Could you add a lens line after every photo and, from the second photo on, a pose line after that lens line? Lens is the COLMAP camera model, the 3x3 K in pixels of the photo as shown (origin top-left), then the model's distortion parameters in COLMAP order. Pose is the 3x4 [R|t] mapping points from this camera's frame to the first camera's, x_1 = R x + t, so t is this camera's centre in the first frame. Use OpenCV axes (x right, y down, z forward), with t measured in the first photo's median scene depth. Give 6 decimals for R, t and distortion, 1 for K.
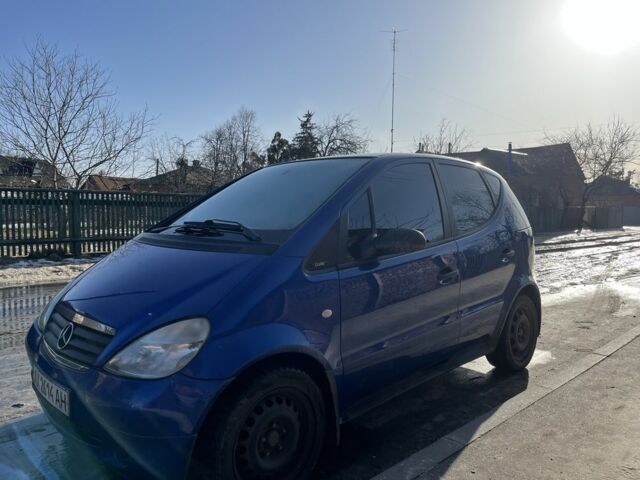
lens RADIAL K [[509.0, 0, 320.0], [0, 509.0, 240.0], [0, 0, 1]] dist [0.004381, 0.001476]
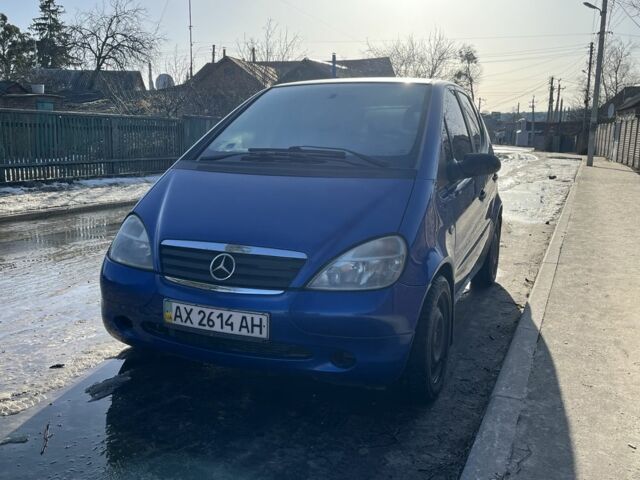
lens RADIAL K [[666.5, 0, 320.0], [0, 666.5, 240.0], [0, 0, 1]] dist [0.003569, -0.000835]
pose [[0.908044, -0.056956, 0.414984, -0.131752], [0.013080, 0.994085, 0.107815, 0.000282], [-0.418670, -0.092473, 0.903418, -0.033937]]
